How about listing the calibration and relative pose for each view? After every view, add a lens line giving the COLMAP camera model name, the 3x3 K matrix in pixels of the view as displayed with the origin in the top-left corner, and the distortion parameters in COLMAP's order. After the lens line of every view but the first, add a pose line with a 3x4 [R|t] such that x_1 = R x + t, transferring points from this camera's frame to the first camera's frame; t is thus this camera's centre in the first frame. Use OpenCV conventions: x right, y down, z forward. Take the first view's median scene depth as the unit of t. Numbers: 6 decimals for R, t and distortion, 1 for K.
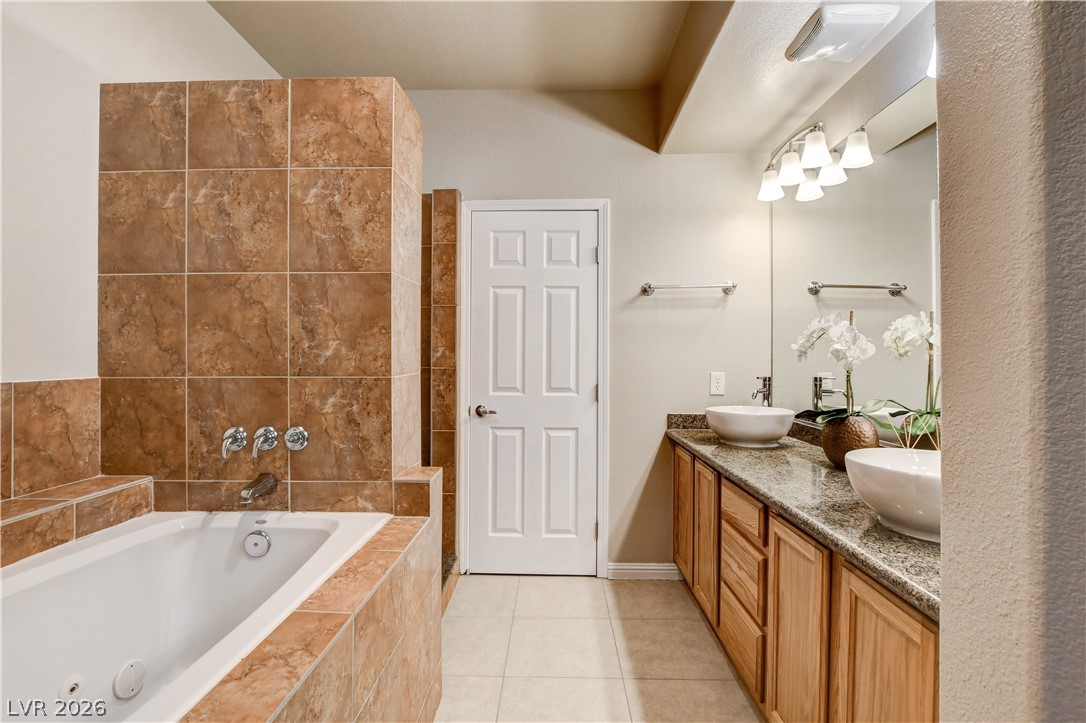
lens RADIAL K [[534.9, 0, 510.6], [0, 534.9, 351.7], [0, 0, 1]] dist [-0.019519, 0.003824]
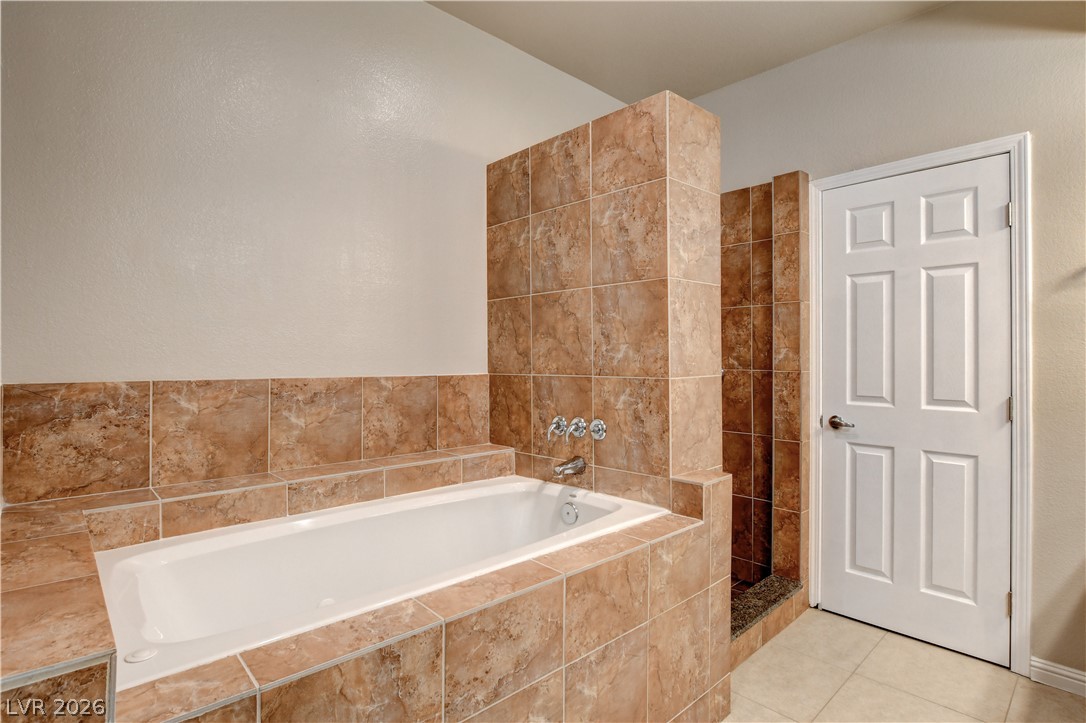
lens RADIAL K [[534.9, 0, 502.0], [0, 534.9, 353.2], [0, 0, 1]] dist [-0.019519, 0.003824]
pose [[0.691185, -0.008414, -0.722629, 0.282490], [0.006478, 0.999964, -0.005447, 0.001944], [0.722649, -0.000916, 0.691215, 0.044024]]
